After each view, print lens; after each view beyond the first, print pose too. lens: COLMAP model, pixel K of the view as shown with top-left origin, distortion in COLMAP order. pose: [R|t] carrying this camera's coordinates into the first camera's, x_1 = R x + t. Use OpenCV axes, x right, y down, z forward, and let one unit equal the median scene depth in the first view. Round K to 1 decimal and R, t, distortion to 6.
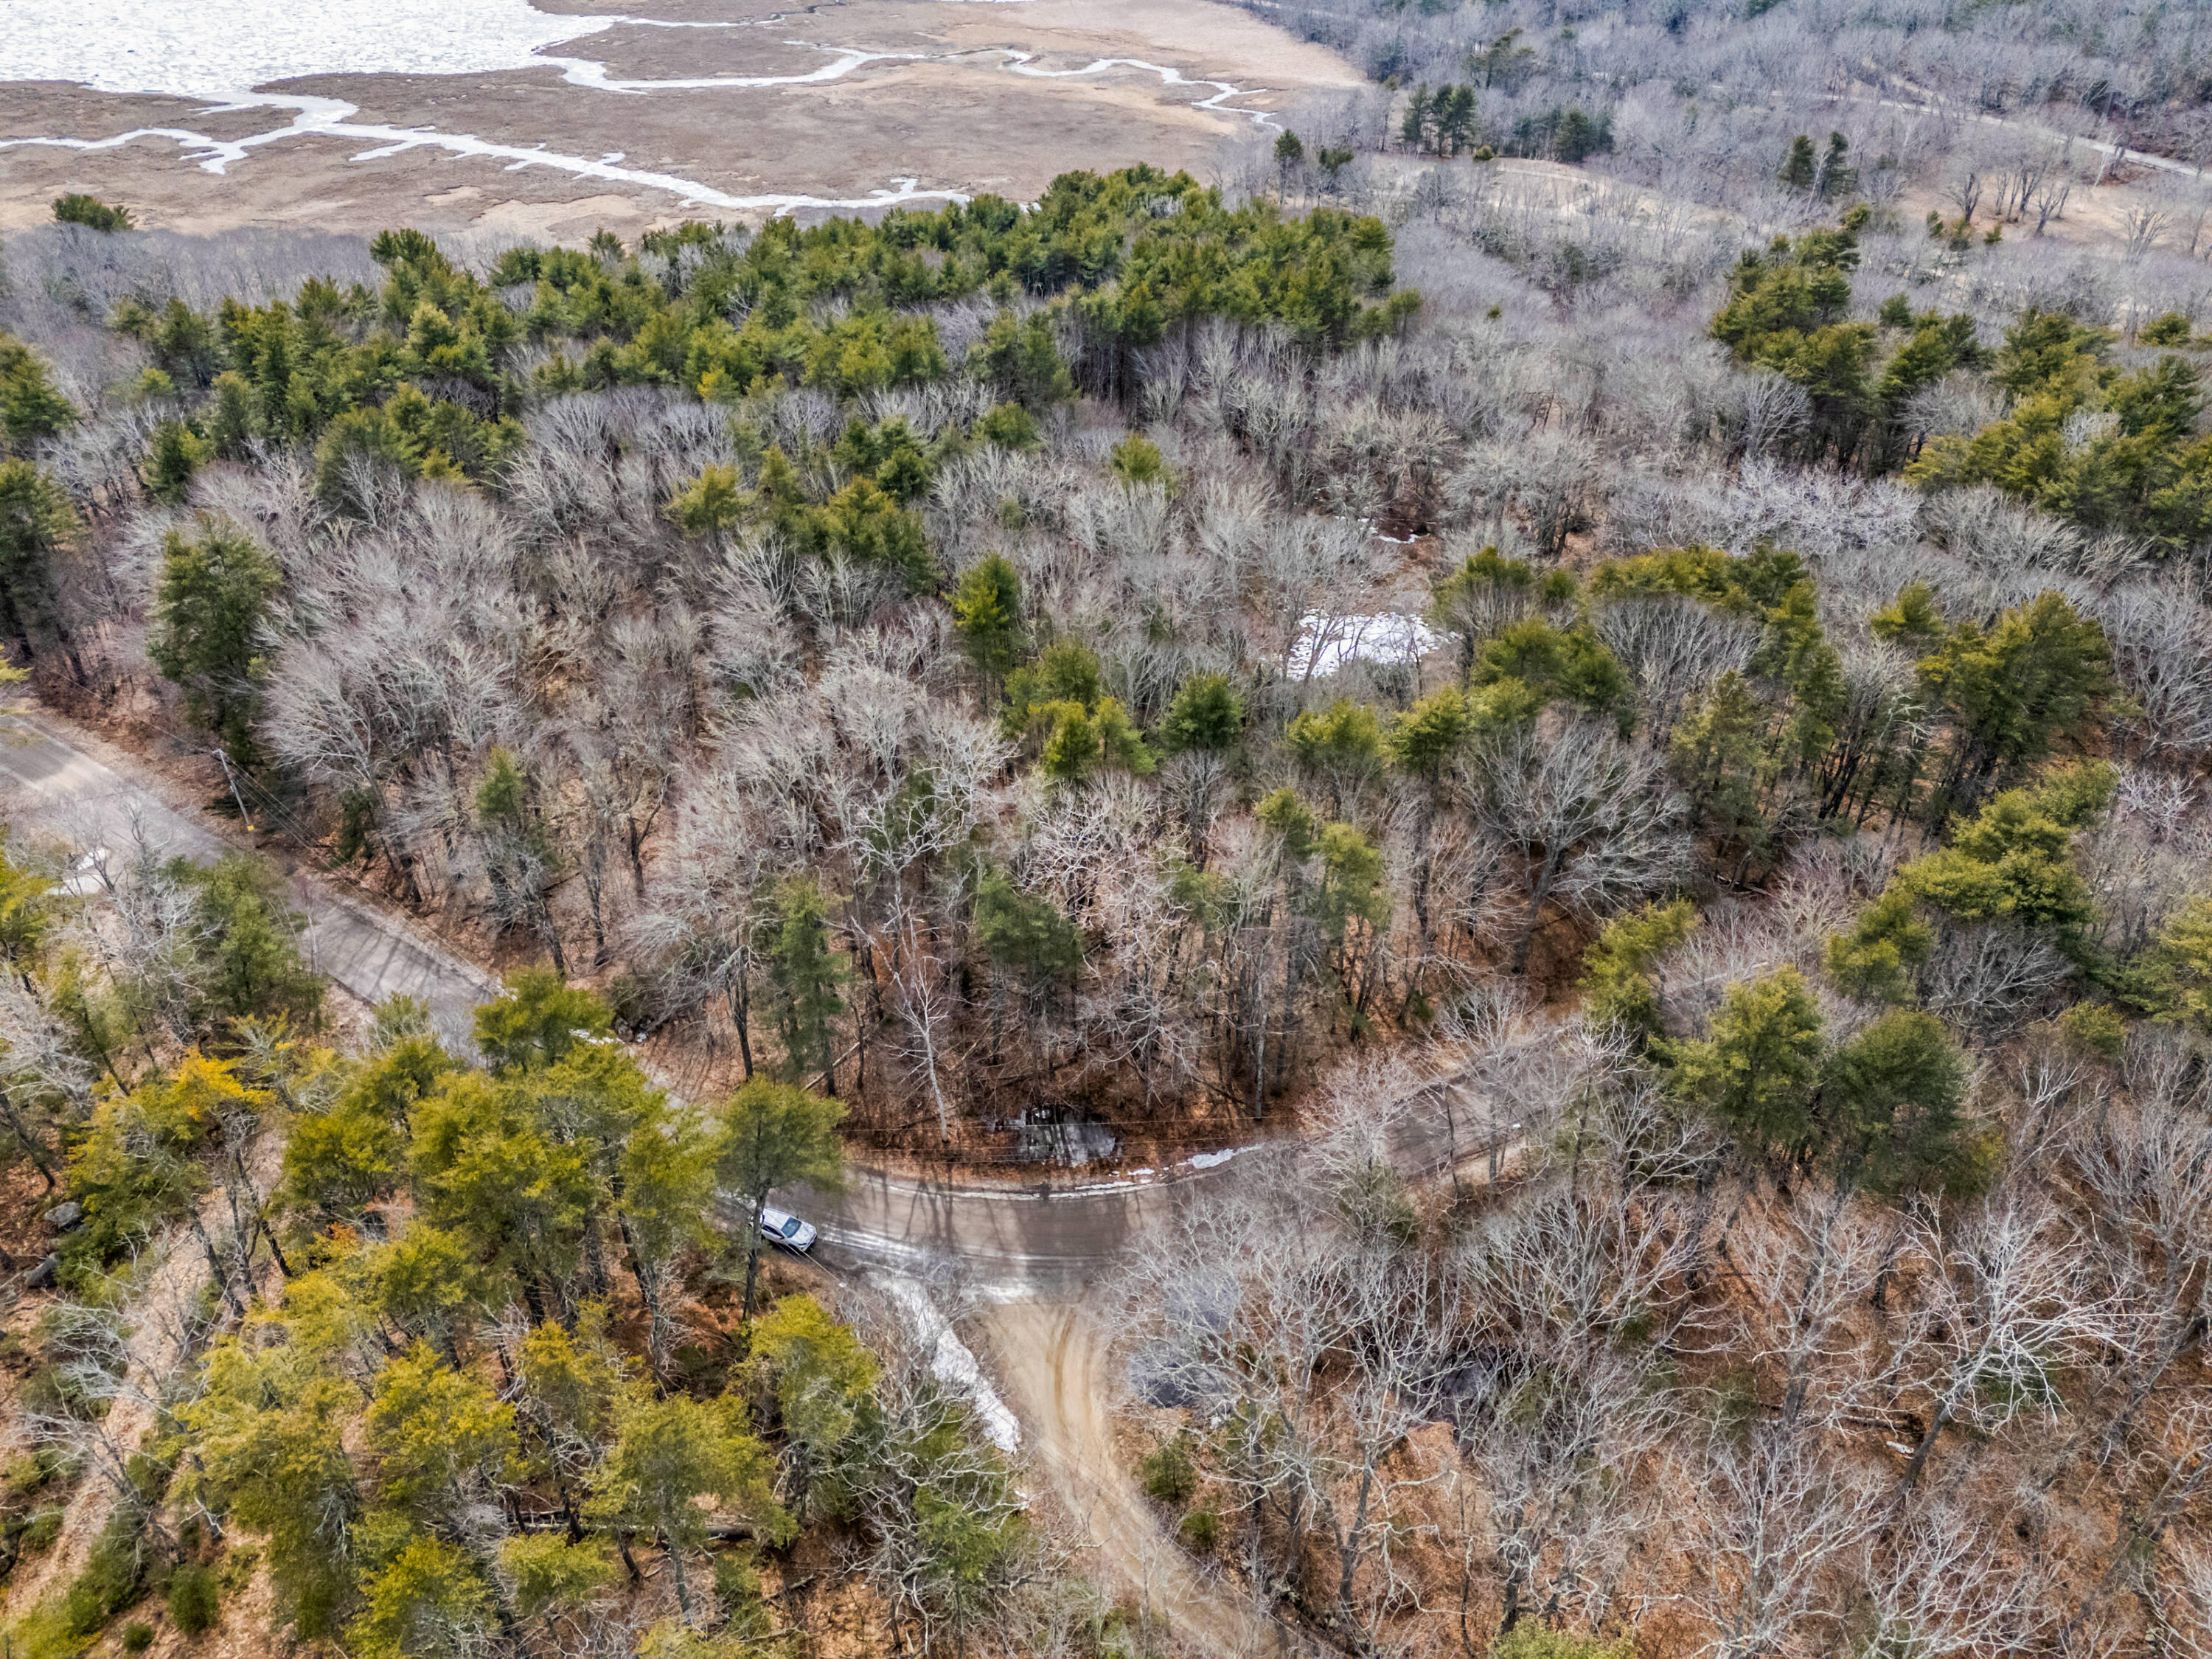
lens RADIAL K [[1545.2, 0, 1095.7], [0, 1545.2, 834.3], [0, 0, 1]] dist [0.045825, -0.028470]
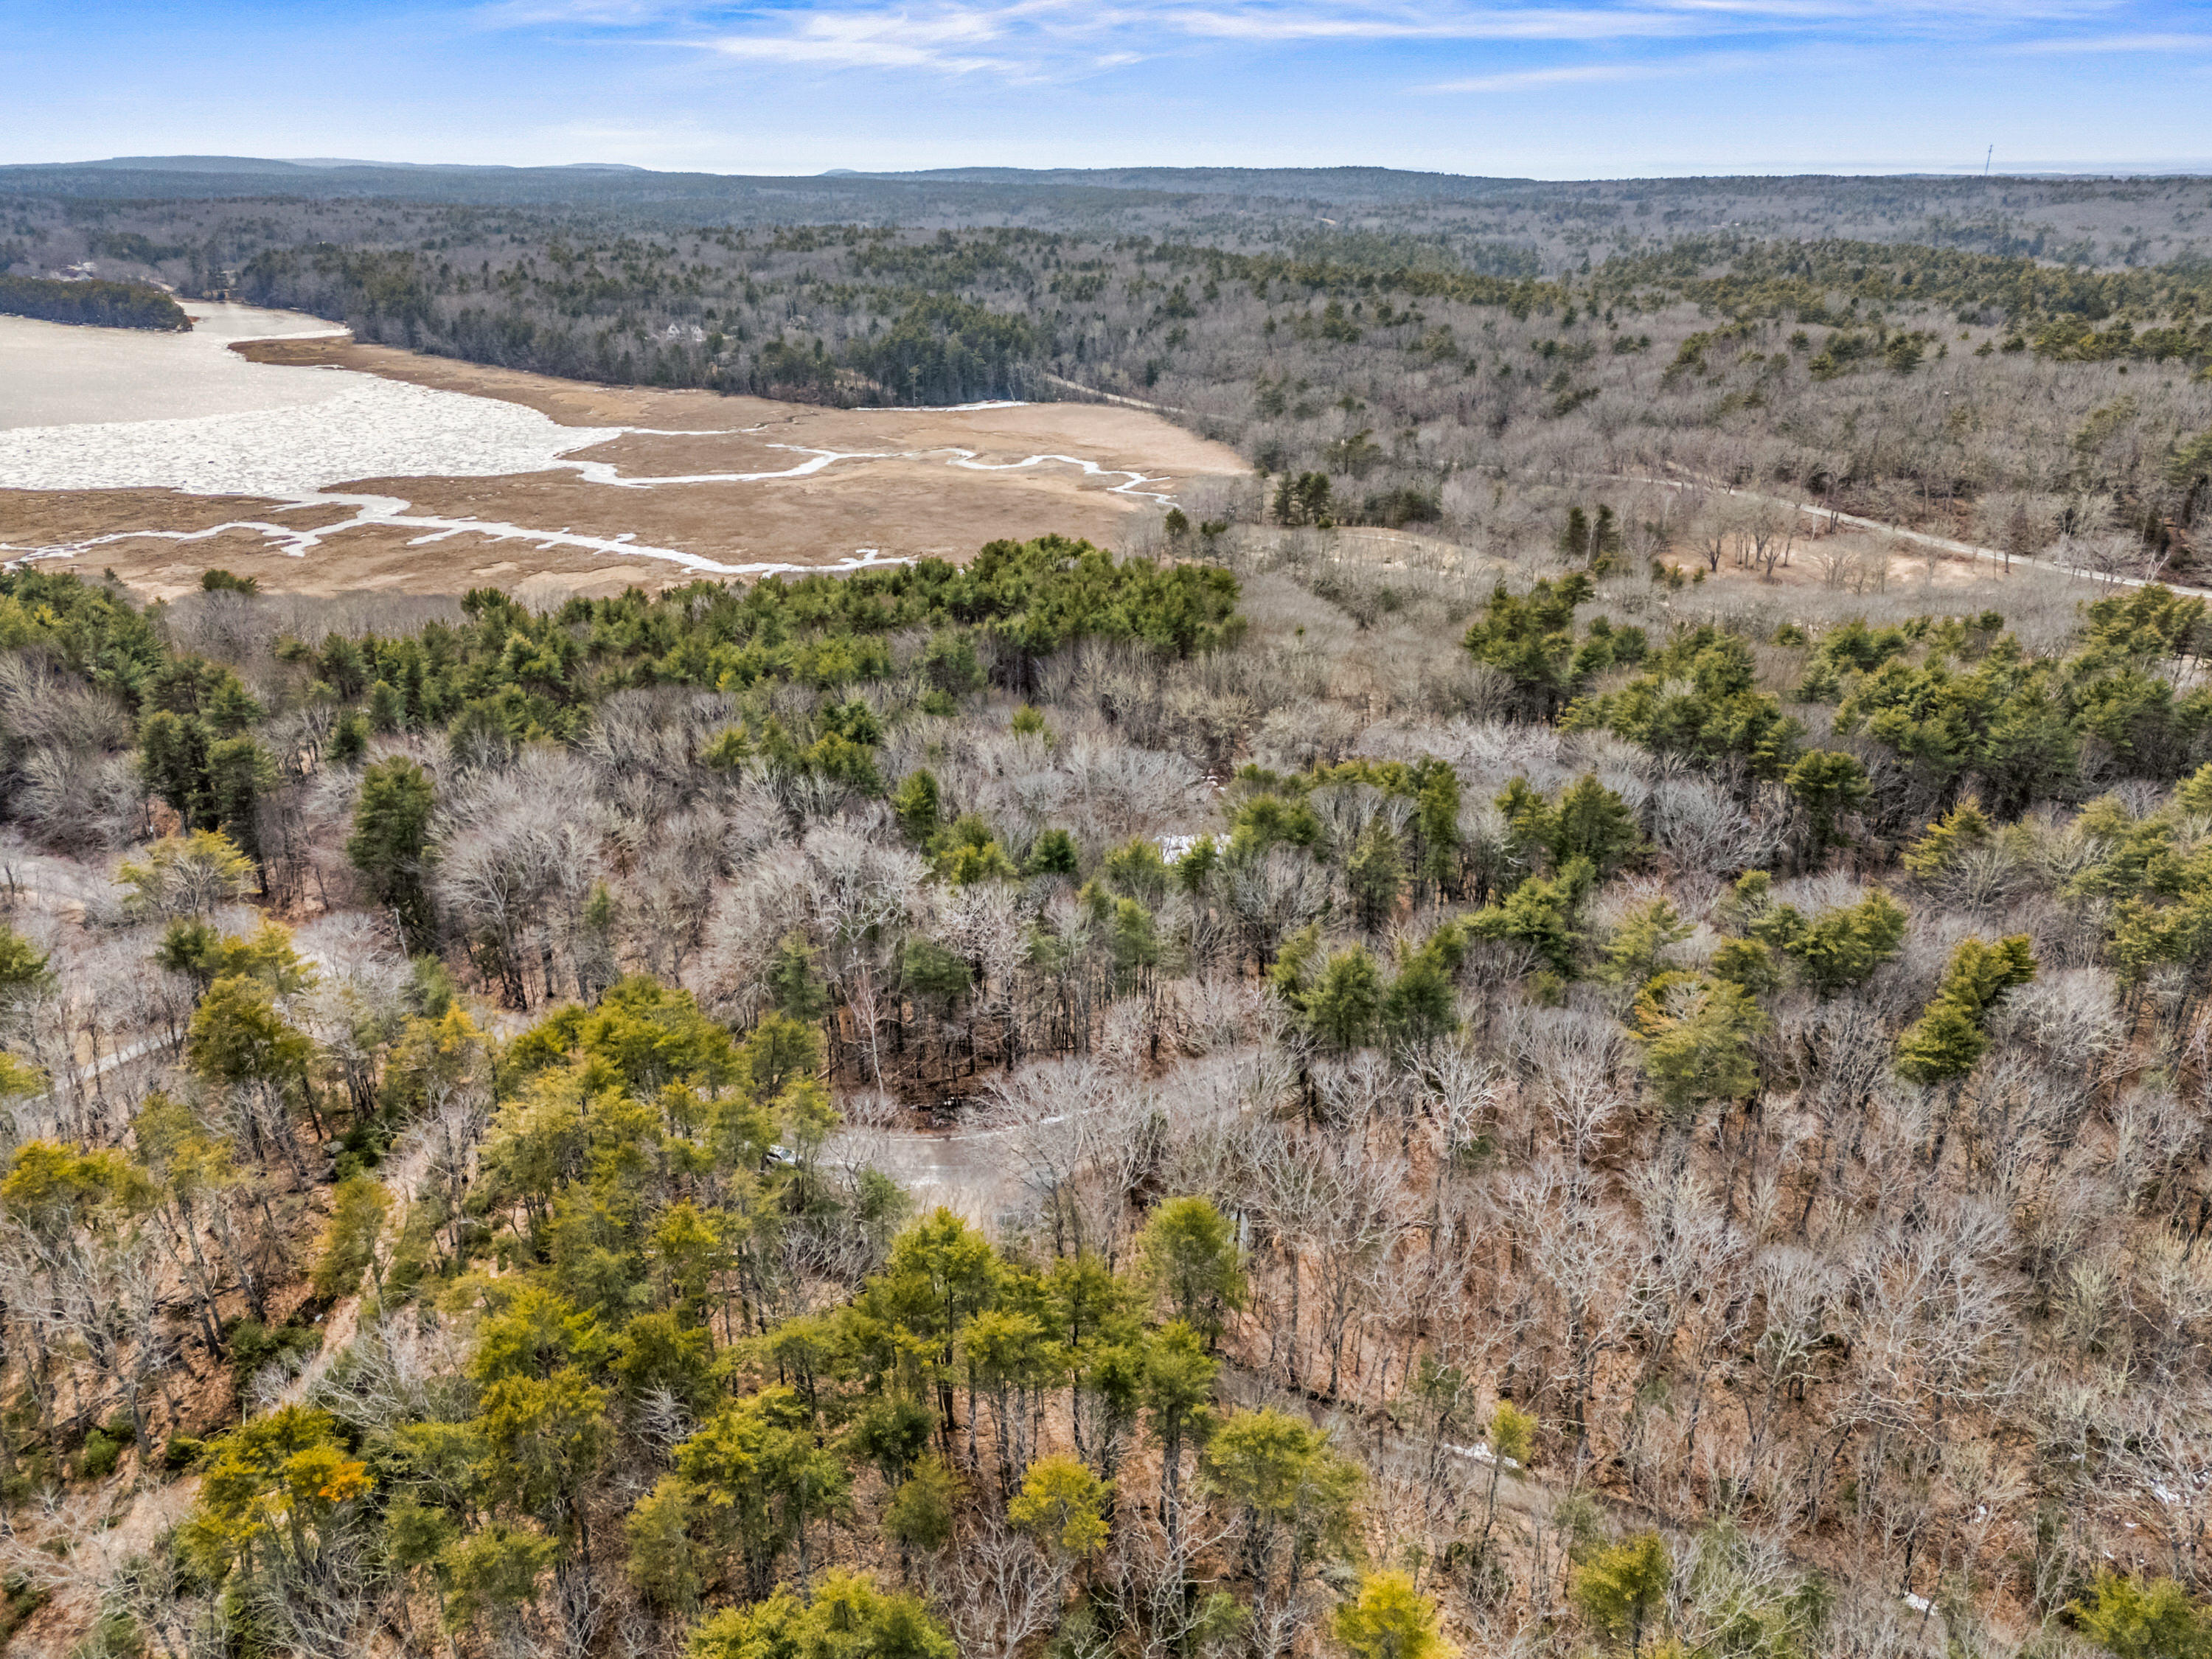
lens RADIAL K [[1545.2, 0, 1105.1], [0, 1545.2, 825.1], [0, 0, 1]] dist [0.045825, -0.028470]
pose [[0.999224, -0.021885, 0.032742, 0.041808], [0.028596, 0.974829, -0.221114, 0.140244], [-0.027079, 0.221879, 0.974698, -0.309920]]
